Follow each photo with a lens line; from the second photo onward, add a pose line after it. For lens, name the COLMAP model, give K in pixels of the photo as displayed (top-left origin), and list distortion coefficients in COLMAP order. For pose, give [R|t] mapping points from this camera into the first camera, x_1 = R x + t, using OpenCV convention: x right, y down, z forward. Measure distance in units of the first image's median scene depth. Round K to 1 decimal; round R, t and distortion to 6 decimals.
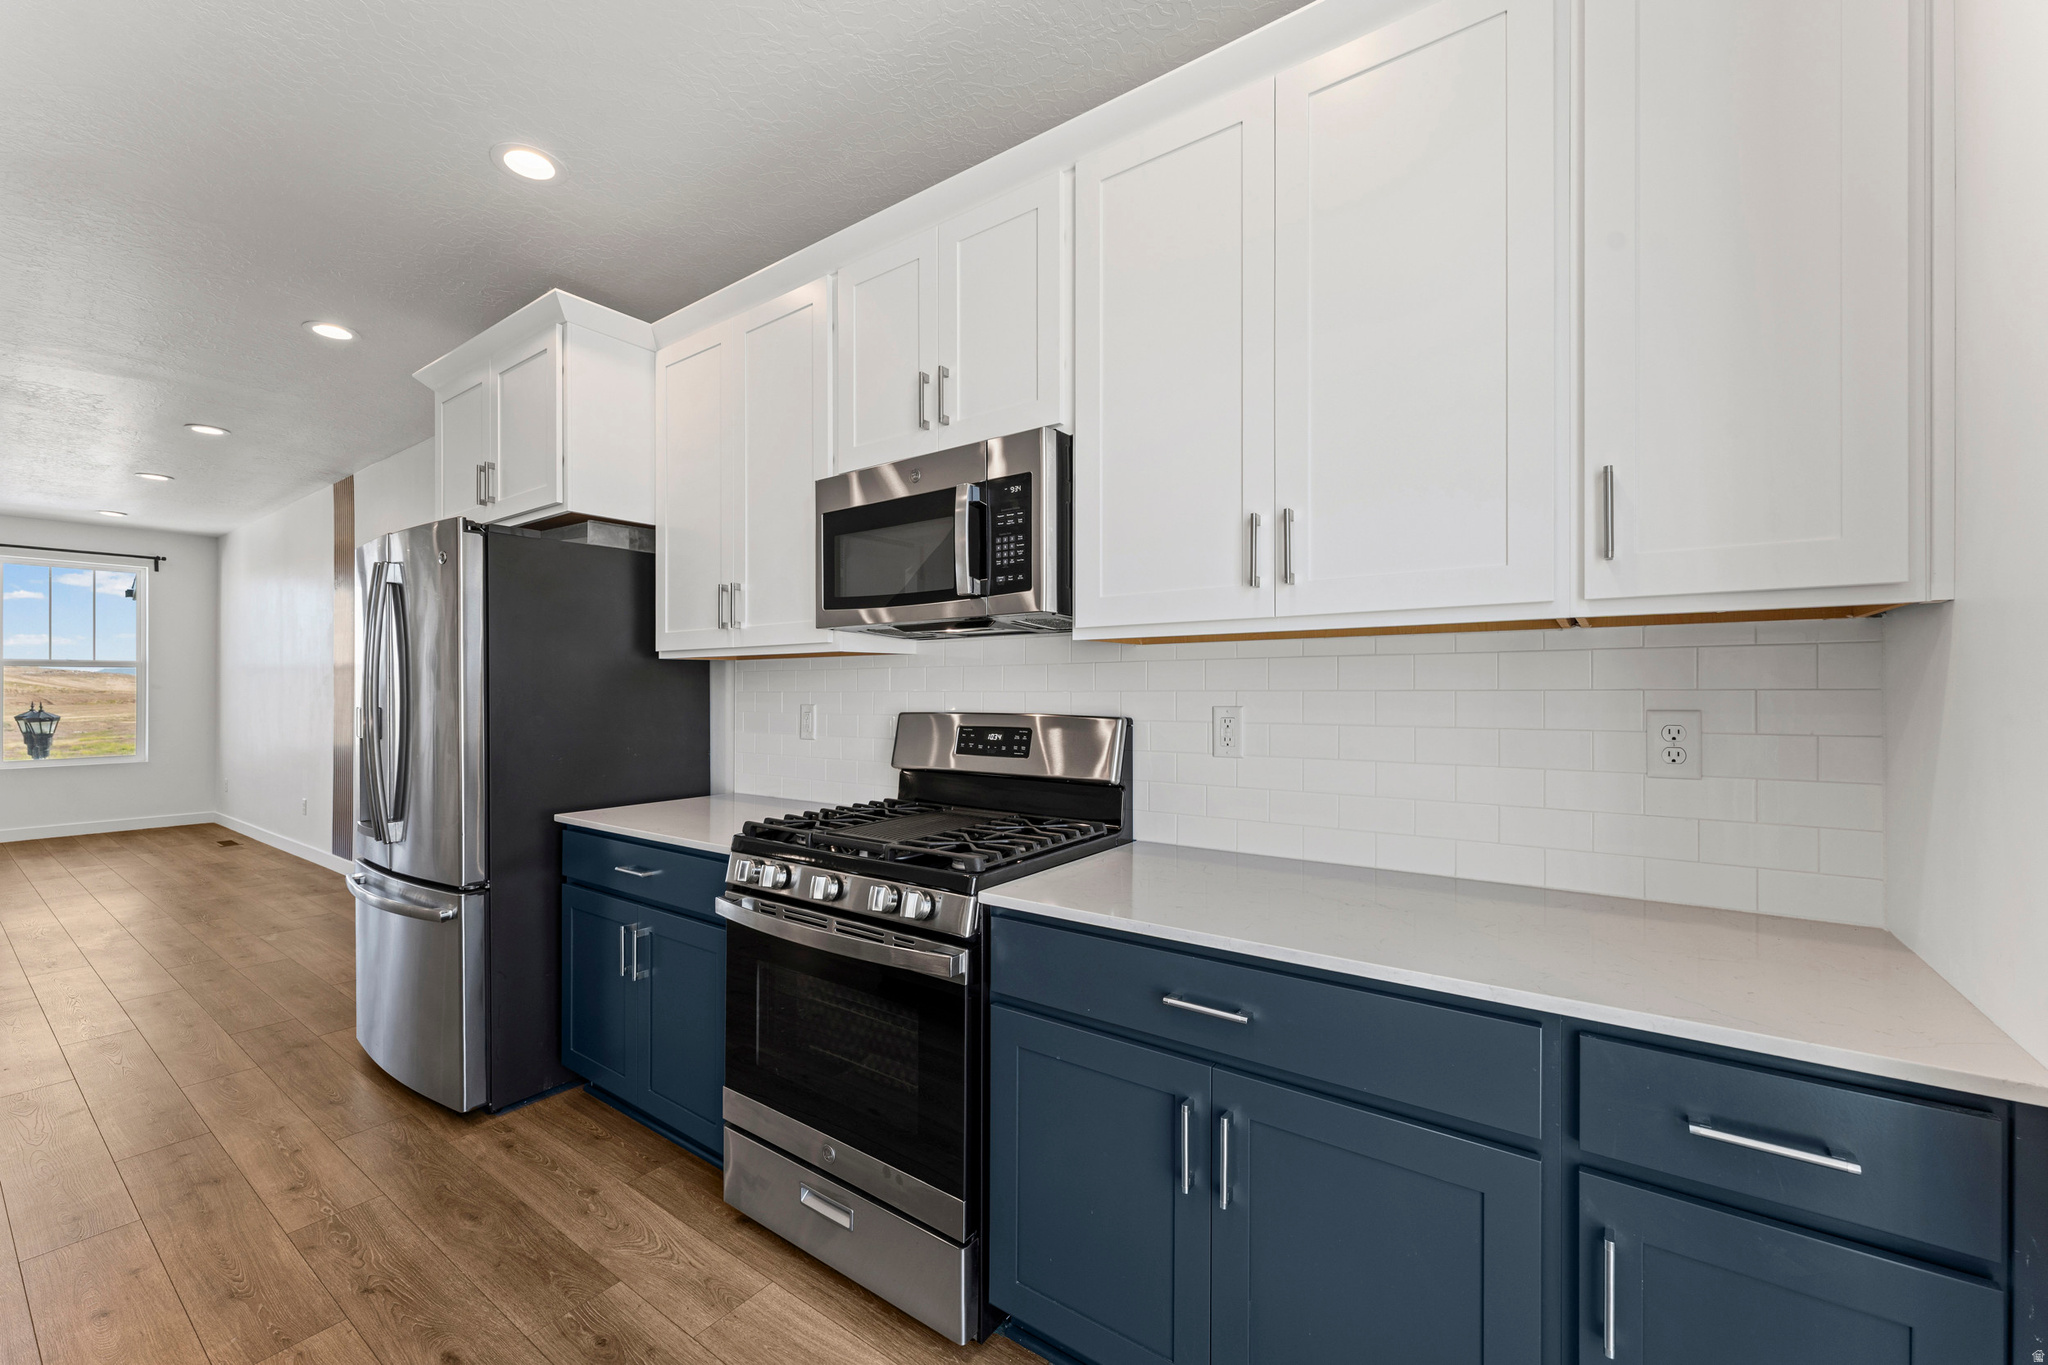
lens RADIAL K [[821.4, 0, 1021.3], [0, 821.4, 673.7], [0, 0, 1]] dist [0.002754, -0.000543]
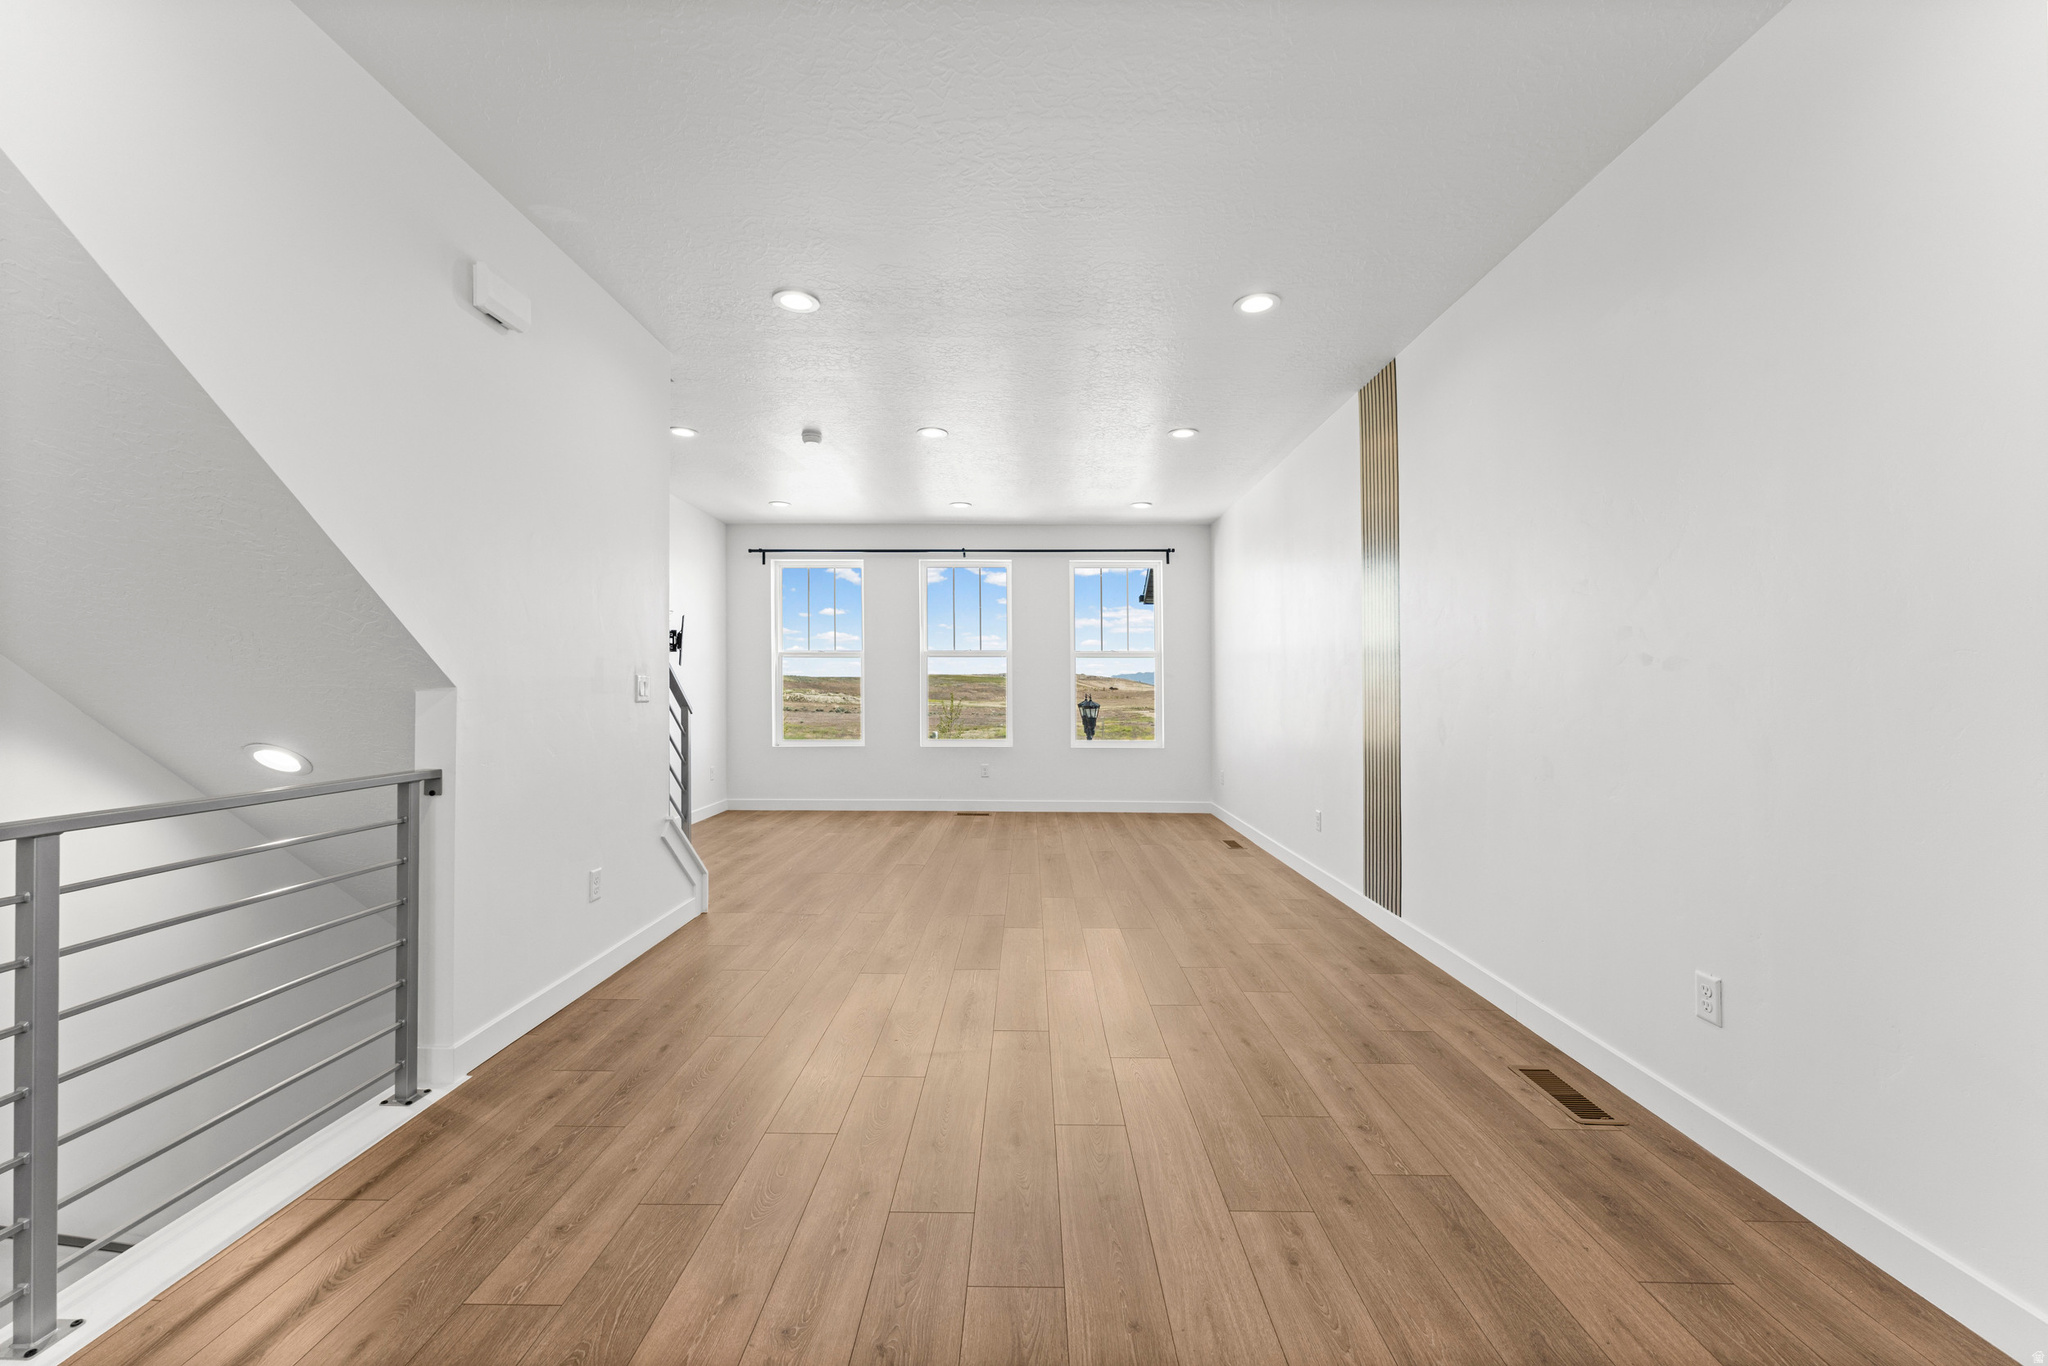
lens RADIAL K [[821.4, 0, 1023.9], [0, 821.4, 707.6], [0, 0, 1]] dist [0.002754, -0.000543]
pose [[0.583724, 0.023972, -0.811598, -1.247061], [0.006813, 0.999384, 0.034420, 0.075153], [0.811923, -0.025621, 0.583202, 0.978948]]
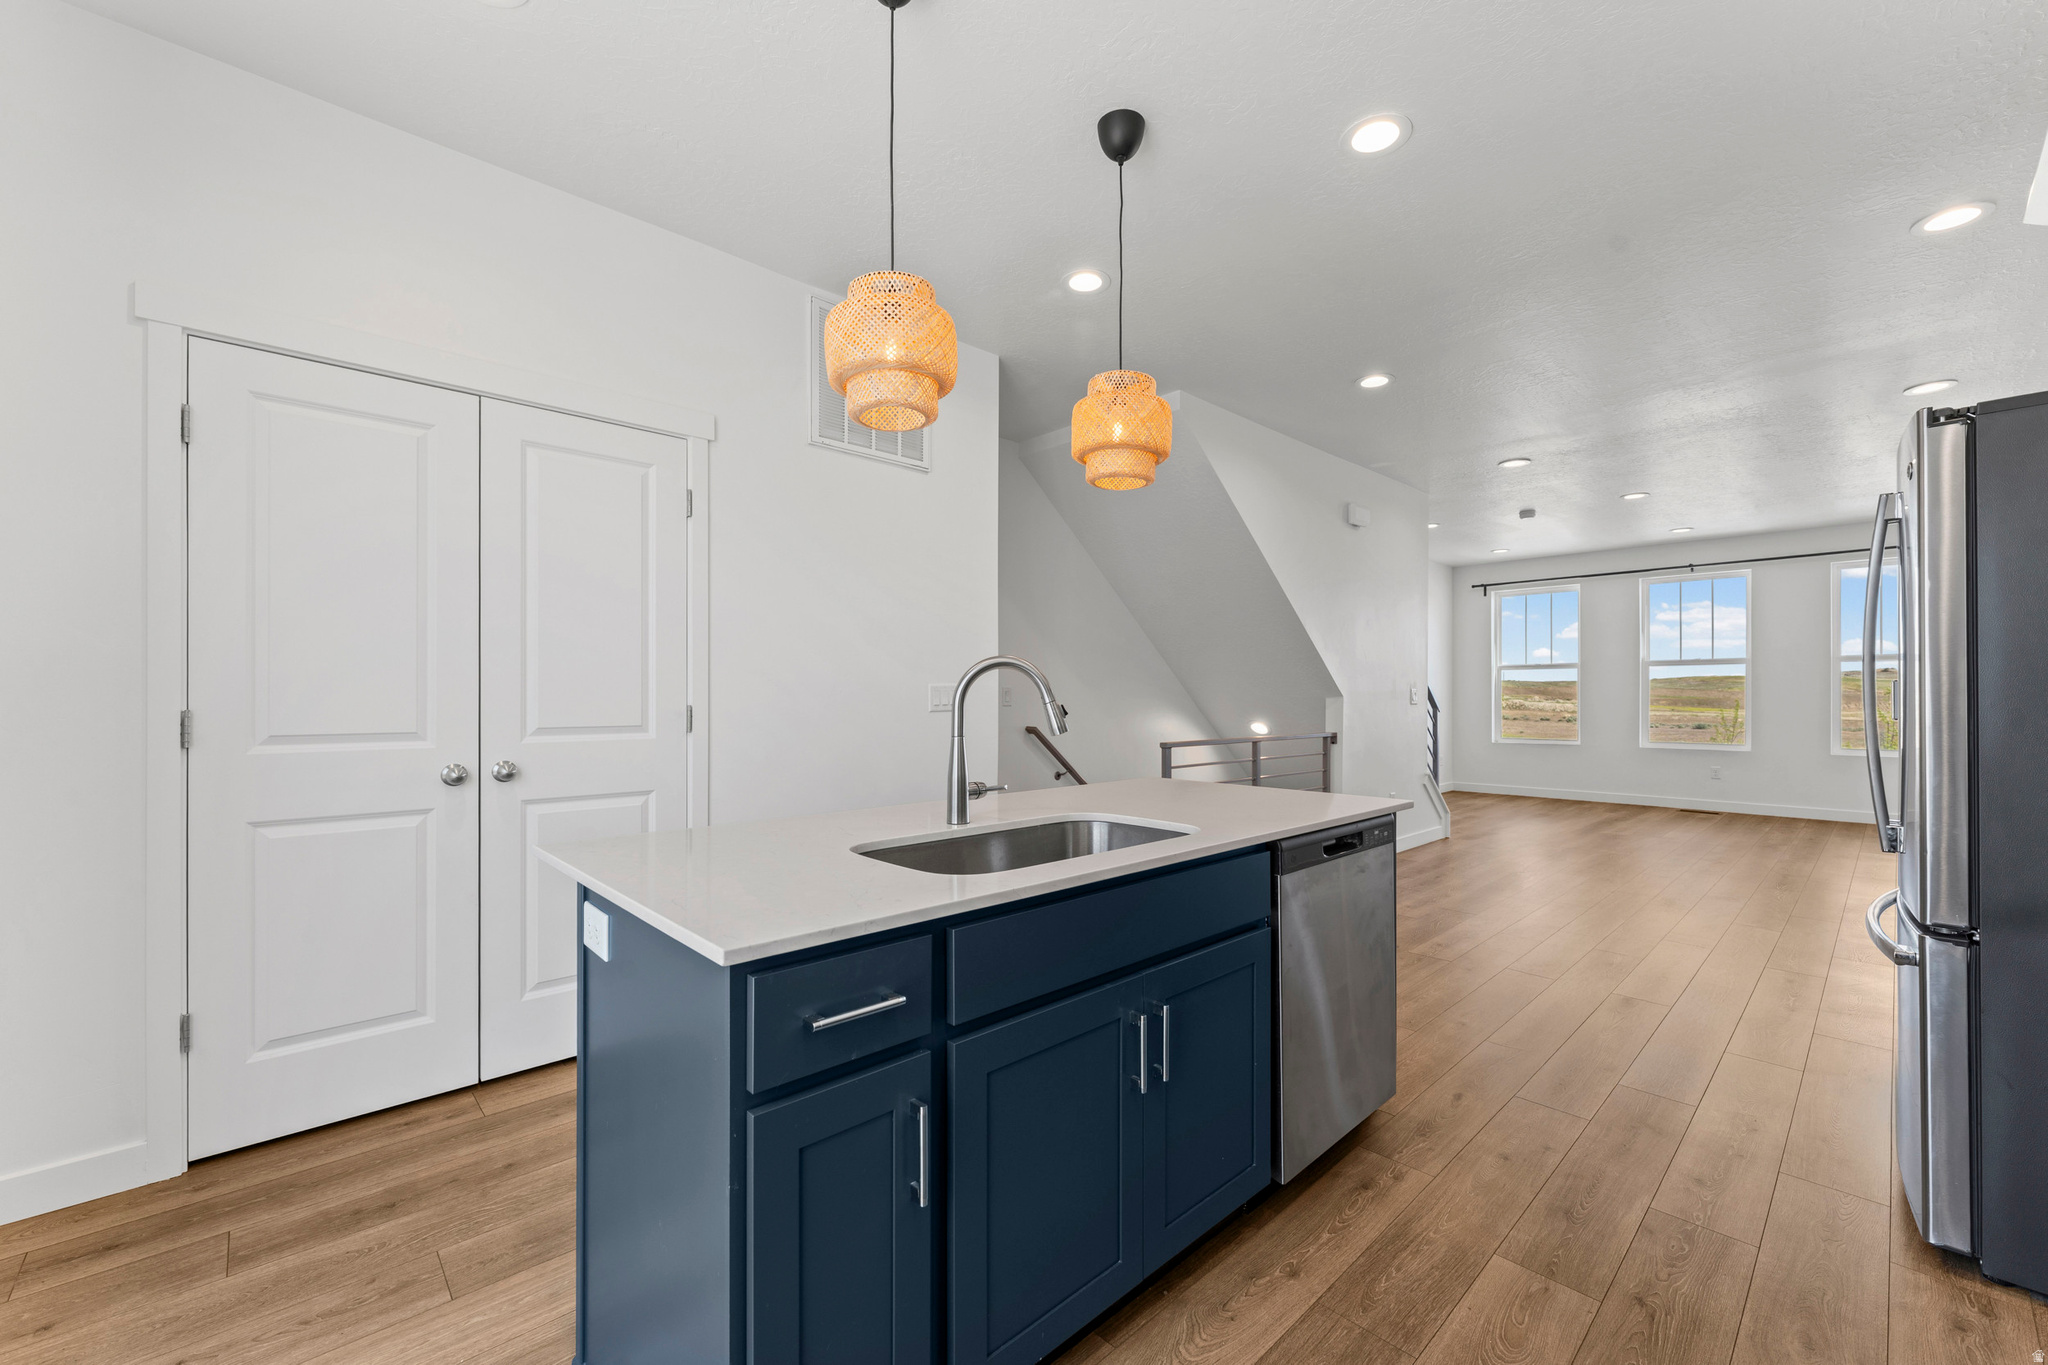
lens RADIAL K [[821.4, 0, 1017.0], [0, 821.4, 694.0], [0, 0, 1]] dist [0.002754, -0.000543]
pose [[-0.190610, 0.003374, -0.981660, 0.211538], [0.015334, 0.999882, 0.000460, 0.054819], [0.981546, -0.014965, -0.190639, 0.448398]]
